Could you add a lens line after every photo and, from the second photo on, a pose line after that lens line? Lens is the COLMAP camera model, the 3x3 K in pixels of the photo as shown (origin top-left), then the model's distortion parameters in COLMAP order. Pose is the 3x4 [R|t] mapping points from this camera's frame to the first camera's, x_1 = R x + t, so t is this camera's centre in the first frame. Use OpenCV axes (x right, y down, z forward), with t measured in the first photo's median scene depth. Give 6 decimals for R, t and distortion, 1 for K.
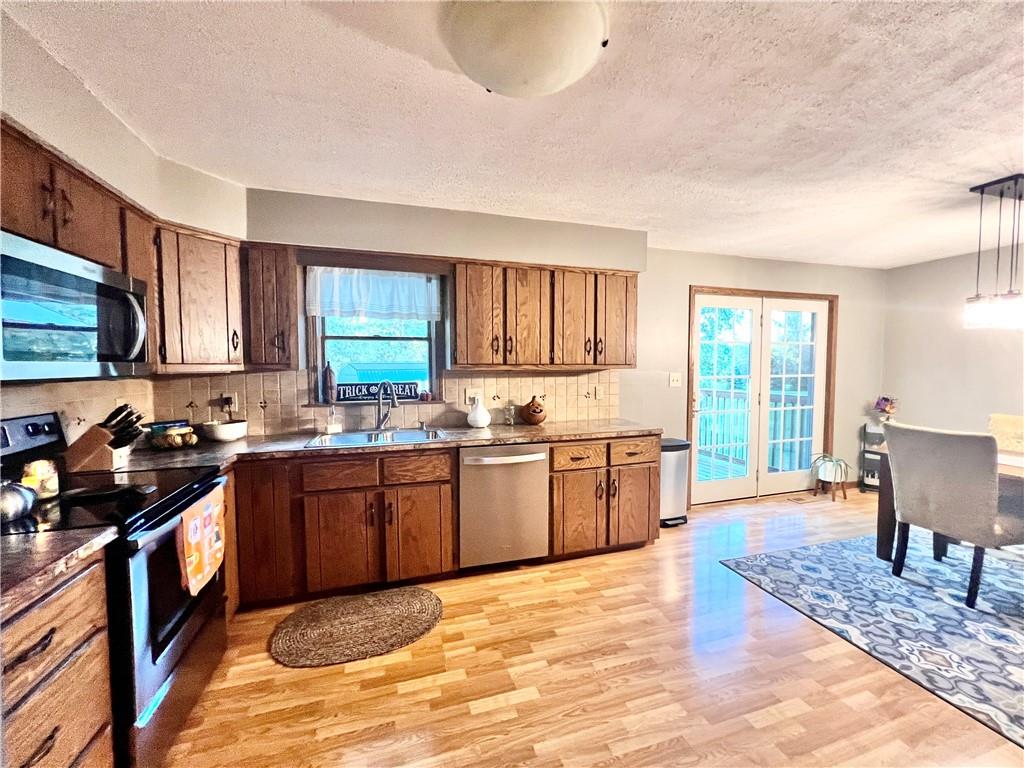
lens RADIAL K [[409.7, 0, 513.7], [0, 409.7, 385.3], [0, 0, 1]] dist [0.002066, 0.000064]
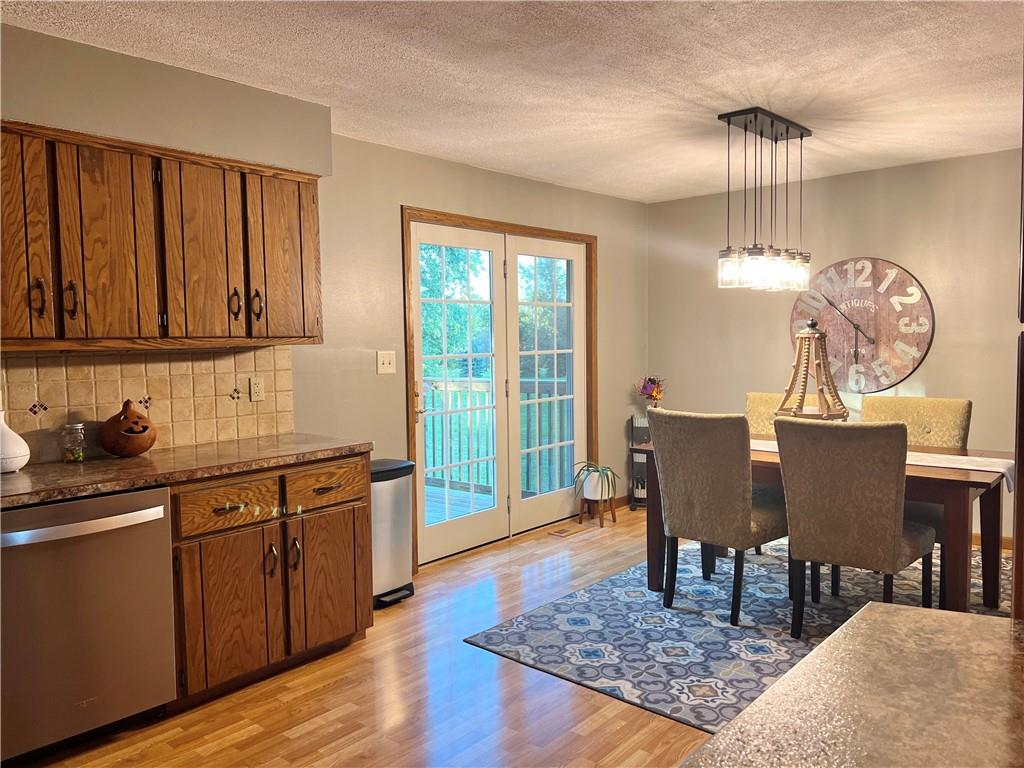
lens RADIAL K [[780.4, 0, 512.9], [0, 780.4, 384.9], [0, 0, 1]] dist [0.024798, -0.005805]
pose [[0.851709, -0.041675, 0.522355, -0.056899], [0.038722, 0.999113, 0.016576, 0.009976], [-0.522582, 0.006109, 0.852567, -0.089815]]
